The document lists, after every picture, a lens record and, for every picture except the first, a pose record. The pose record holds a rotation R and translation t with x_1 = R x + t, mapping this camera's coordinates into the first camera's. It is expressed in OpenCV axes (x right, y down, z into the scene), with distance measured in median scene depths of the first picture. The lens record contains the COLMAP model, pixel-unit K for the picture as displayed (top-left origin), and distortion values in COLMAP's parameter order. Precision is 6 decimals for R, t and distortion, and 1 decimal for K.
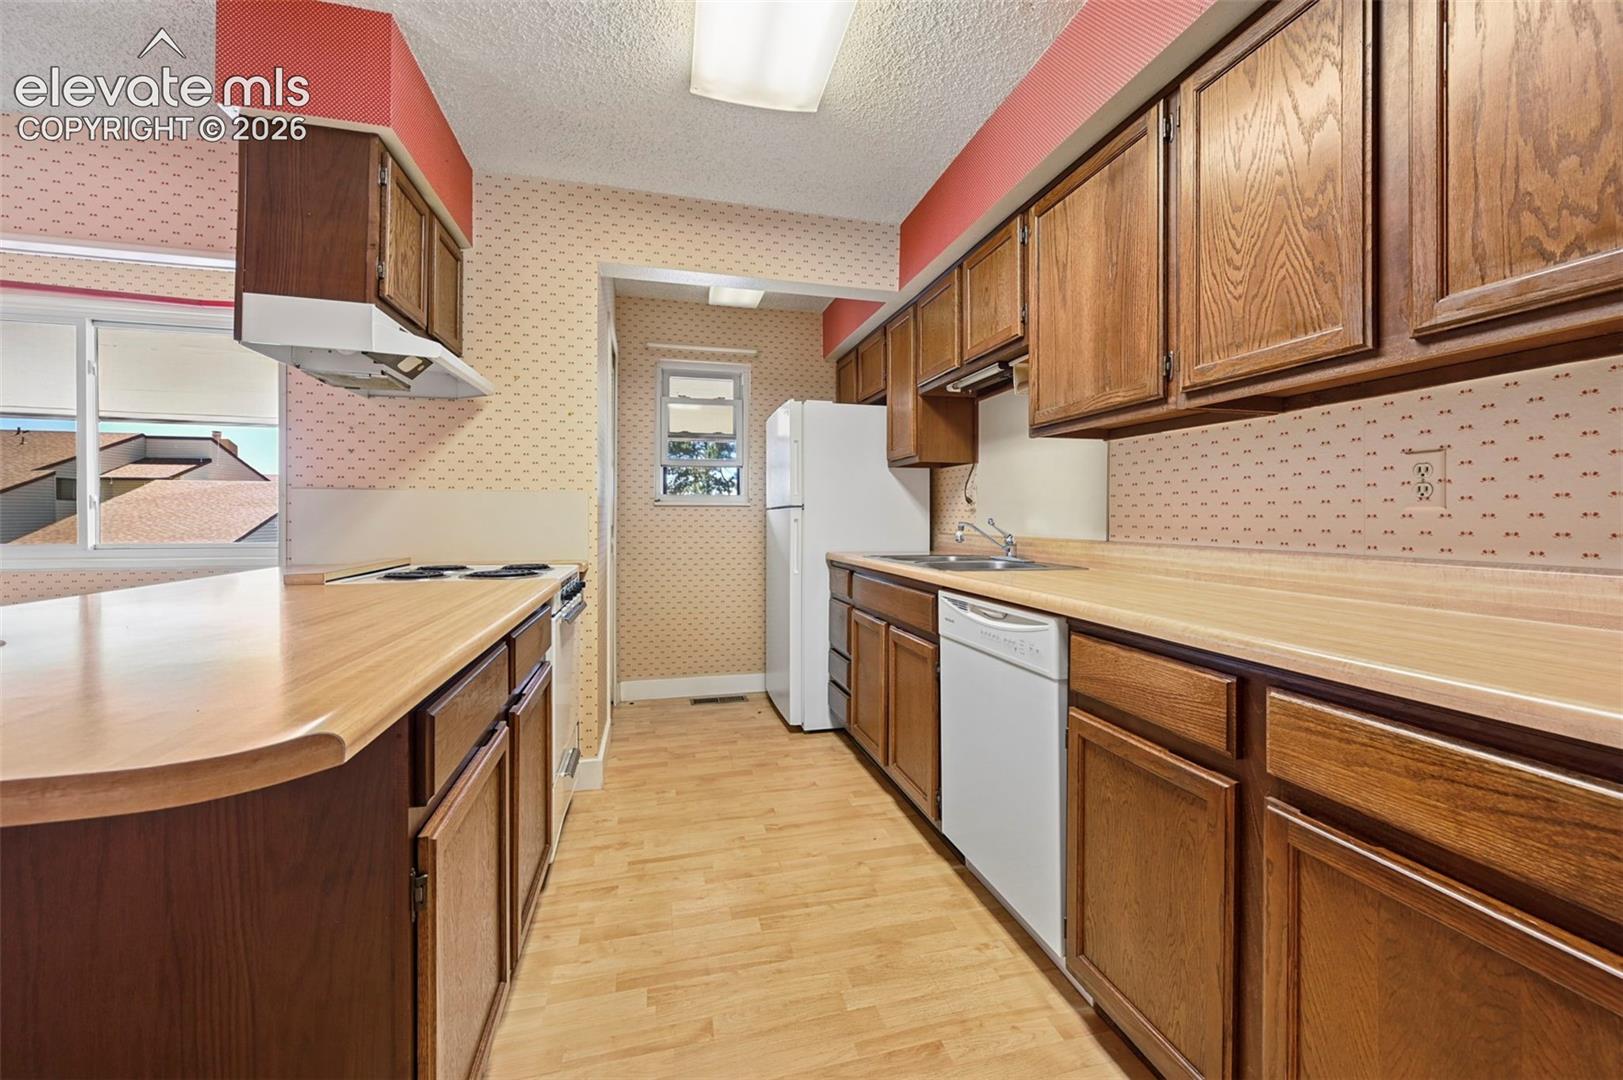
lens RADIAL K [[650.2, 0, 815.6], [0, 650.2, 515.5], [0, 0, 1]] dist [-0.000267, -0.000004]
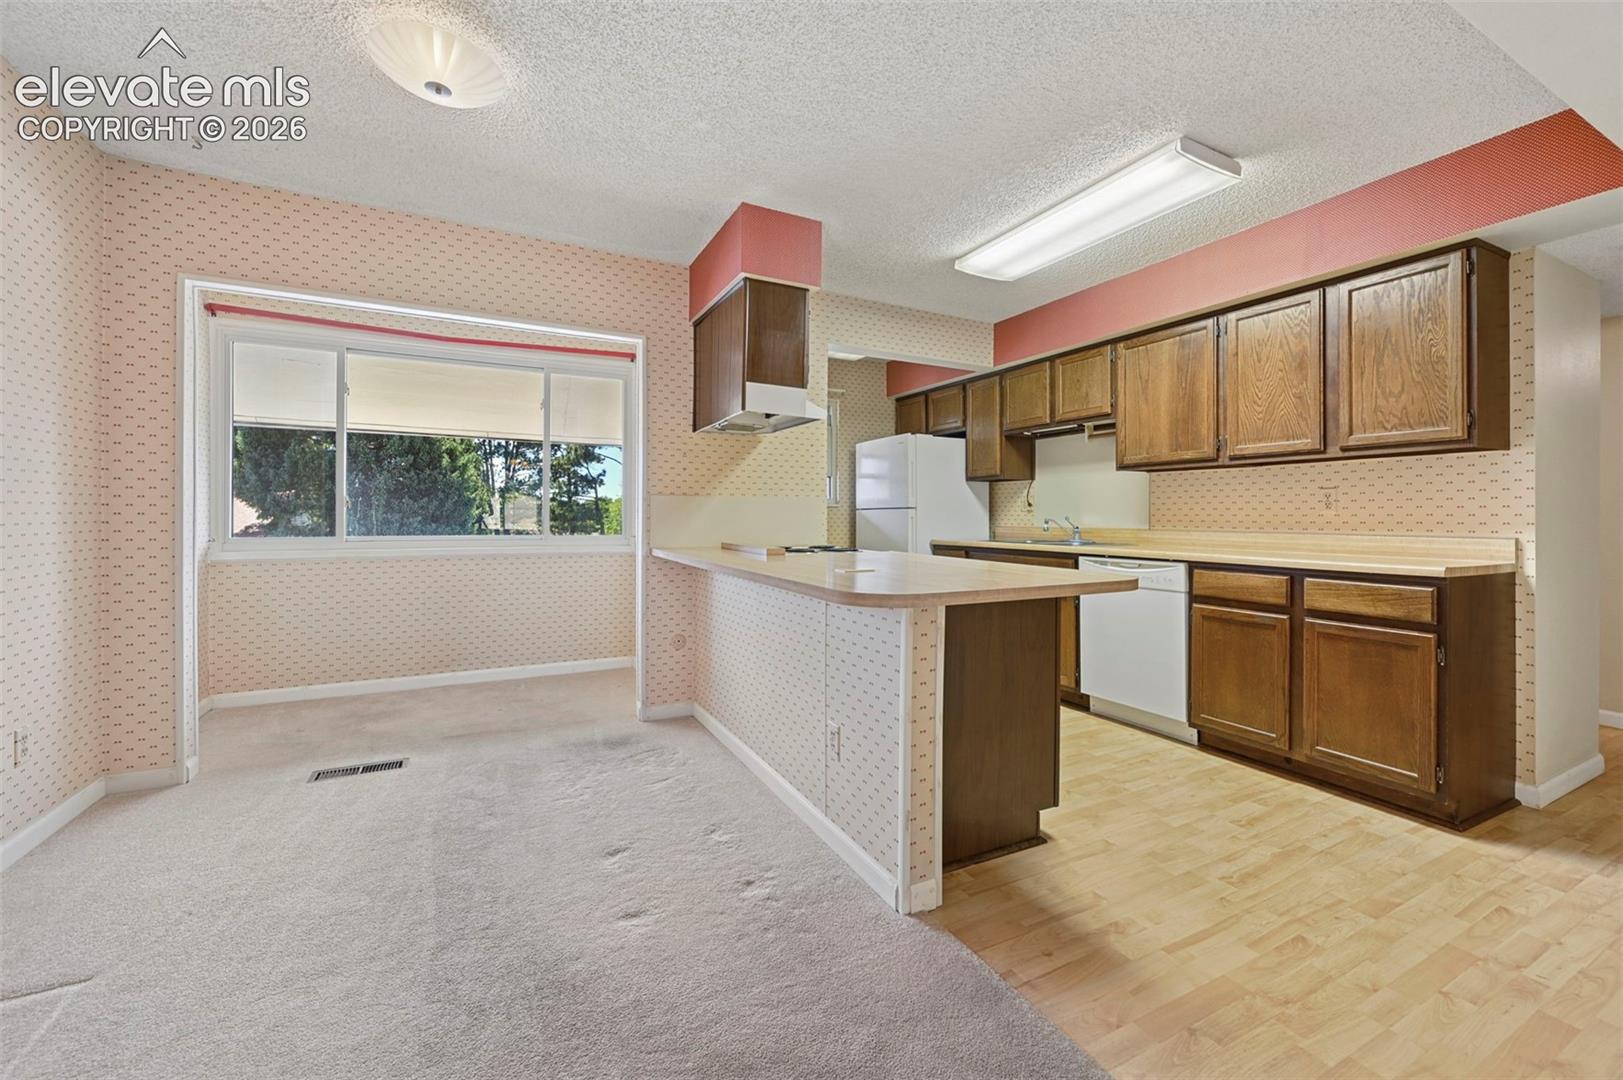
lens RADIAL K [[652.0, 0, 812.9], [0, 652.0, 508.5], [0, 0, 1]] dist [-0.002651, -0.000179]
pose [[0.975085, 0.003664, 0.221802, -0.999130], [-0.001944, 0.999966, -0.007973, -0.000936], [-0.221824, 0.007343, 0.975059, -0.631532]]
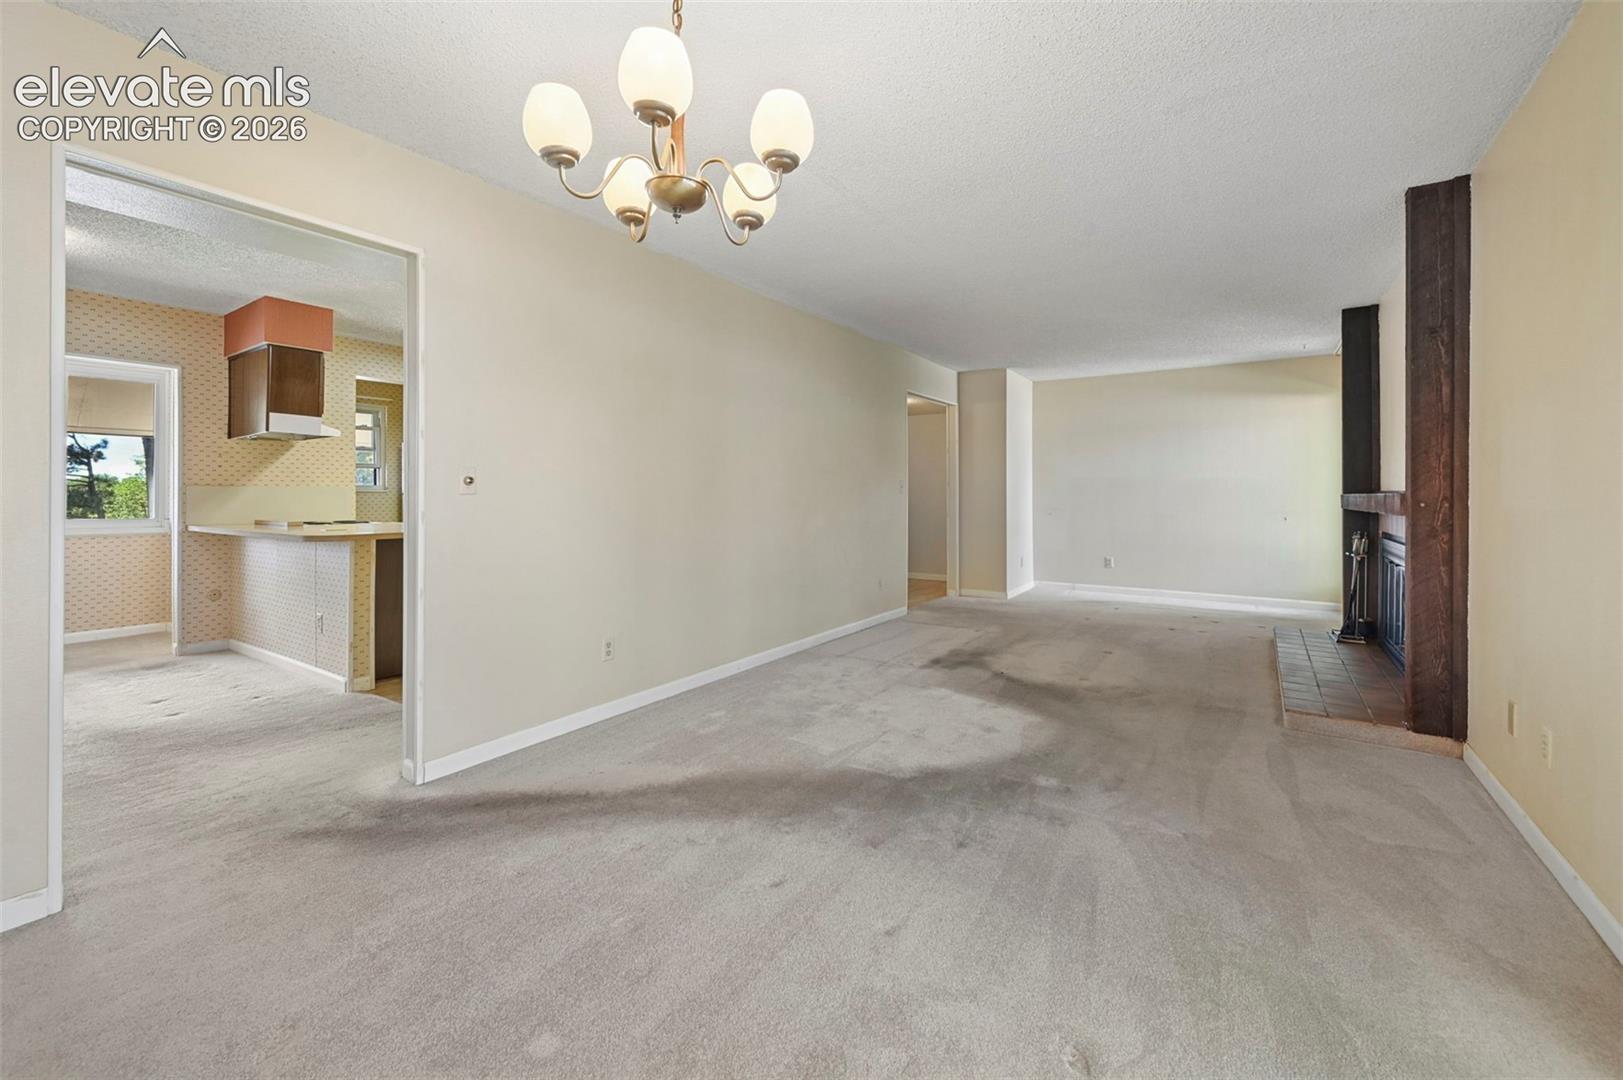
lens RADIAL K [[663.4, 0, 811.7], [0, 663.4, 490.3], [0, 0, 1]] dist [-0.000667, -0.000120]
pose [[0.743031, 0.000674, 0.669257, -0.958104], [0.004890, 0.999967, -0.006436, -0.007754], [-0.669239, 0.008055, 0.743003, -2.189733]]
